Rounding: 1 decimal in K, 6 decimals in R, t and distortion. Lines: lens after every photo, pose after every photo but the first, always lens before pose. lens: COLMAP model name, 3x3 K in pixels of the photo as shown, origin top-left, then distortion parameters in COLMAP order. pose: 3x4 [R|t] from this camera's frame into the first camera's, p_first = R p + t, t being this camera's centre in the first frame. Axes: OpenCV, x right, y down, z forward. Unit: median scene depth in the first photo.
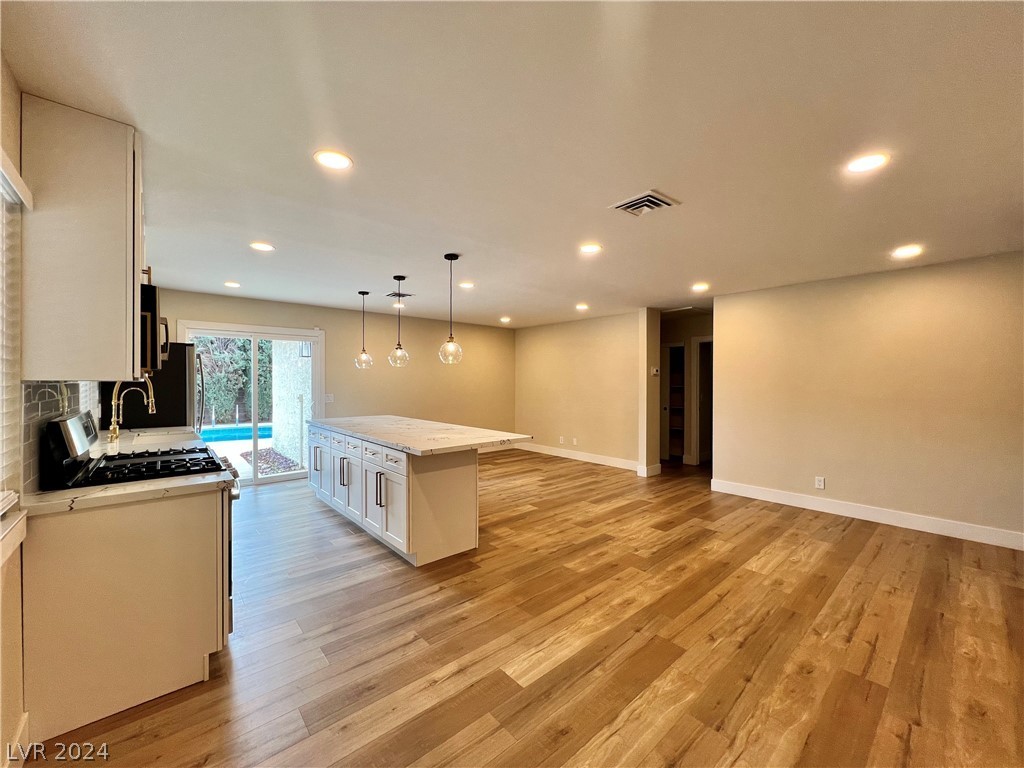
lens RADIAL K [[408.8, 0, 510.0], [0, 408.8, 383.5], [0, 0, 1]] dist [-0.002295, 0.000308]
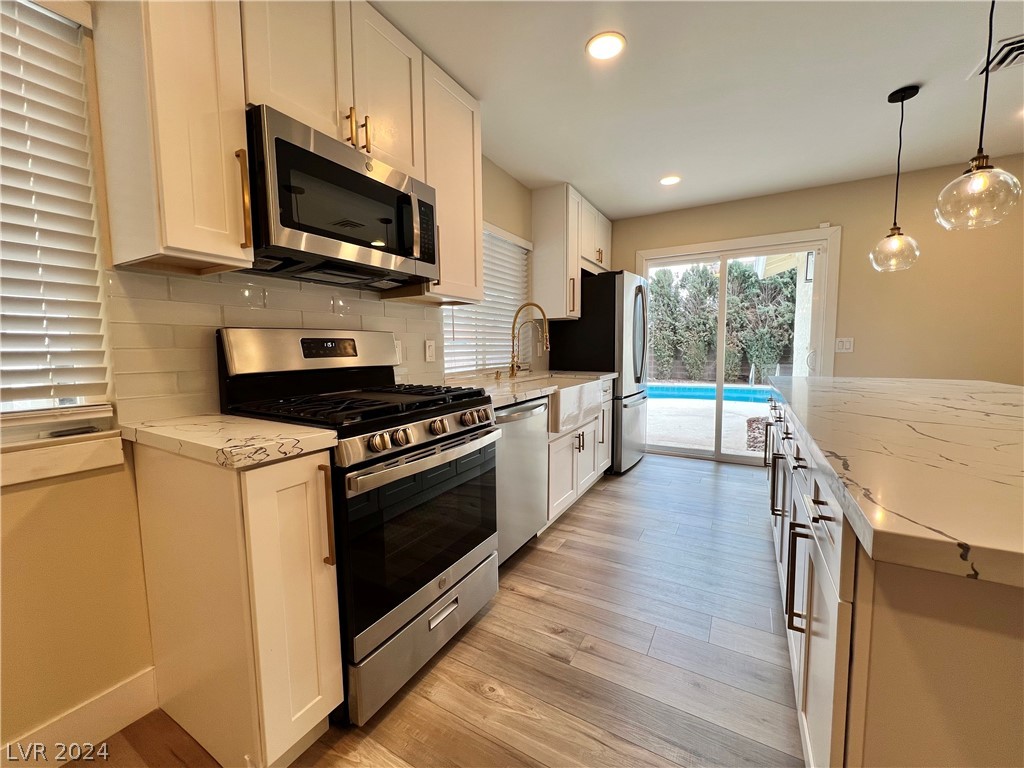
lens RADIAL K [[408.8, 0, 510.0], [0, 408.8, 383.5], [0, 0, 1]] dist [-0.002295, 0.000308]
pose [[0.323451, 0.077891, -0.943034, -0.074309], [0.004788, 0.996459, 0.083946, 0.059516], [0.946233, -0.031668, 0.321932, 0.558377]]
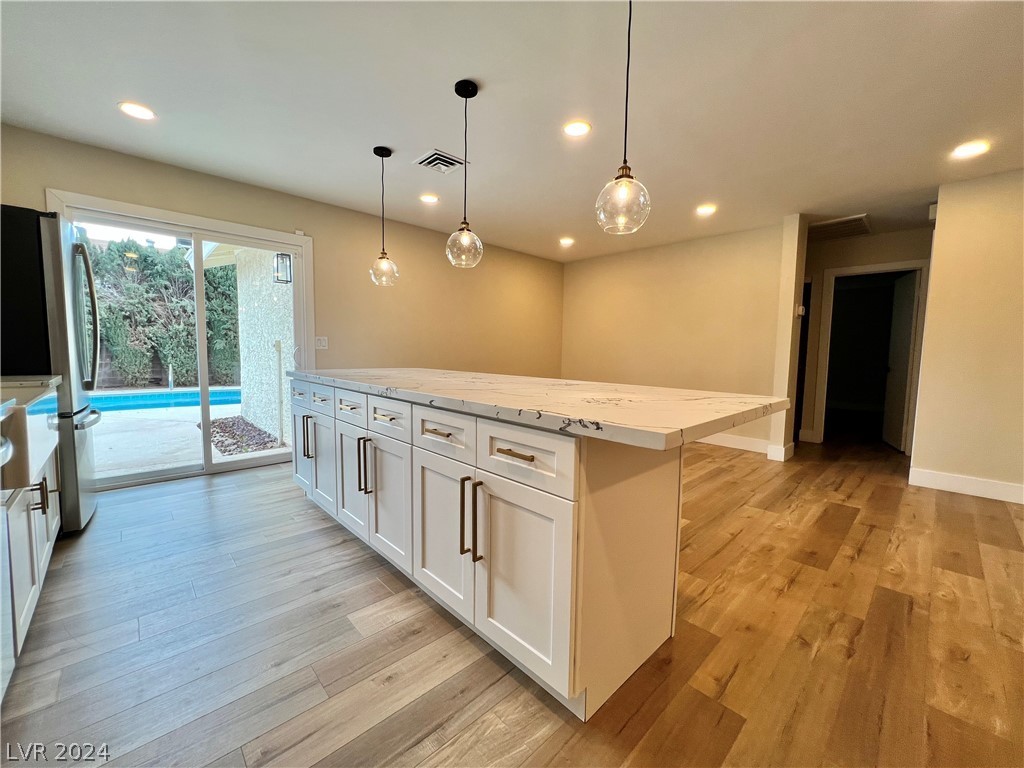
lens RADIAL K [[408.8, 0, 510.0], [0, 408.8, 383.5], [0, 0, 1]] dist [-0.002295, 0.000308]
pose [[0.999126, 0.010251, 0.040515, -0.246132], [-0.013262, 0.997114, 0.074758, 0.072438], [-0.039632, -0.075230, 0.996378, 0.487373]]
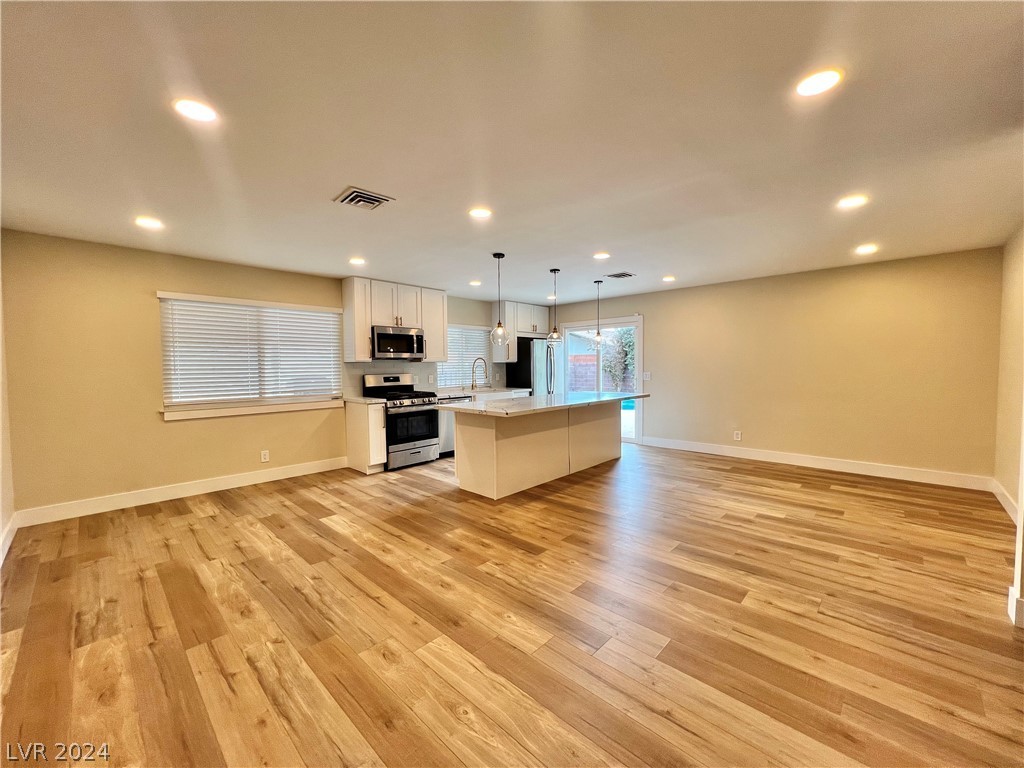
lens RADIAL K [[408.8, 0, 510.0], [0, 408.8, 383.5], [0, 0, 1]] dist [-0.002295, 0.000308]
pose [[0.089065, 0.041225, -0.995172, 0.933267], [0.003076, 0.999127, 0.041664, 0.013341], [0.996021, -0.006772, 0.088861, 0.807191]]
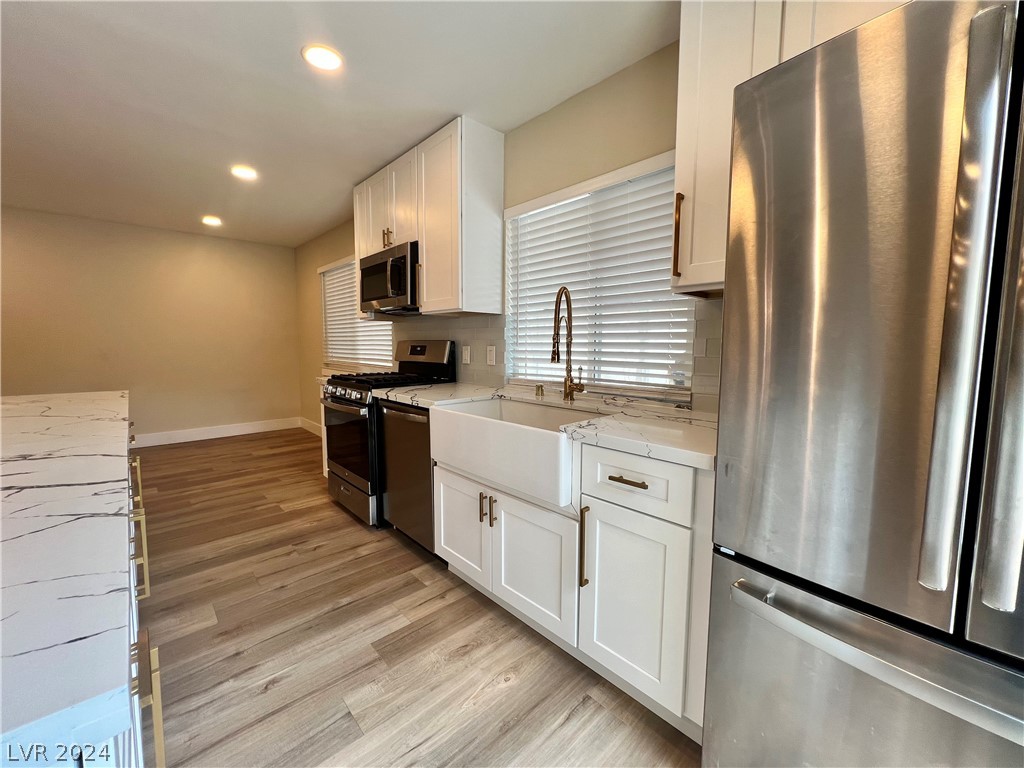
lens RADIAL K [[412.2, 0, 514.0], [0, 412.2, 379.1], [0, 0, 1]] dist [-0.000671, -0.000095]
pose [[-0.999456, -0.006055, -0.032425, -0.696752], [-0.008992, 0.995790, 0.091226, 0.038385], [0.031736, 0.091468, -0.995302, 1.320816]]
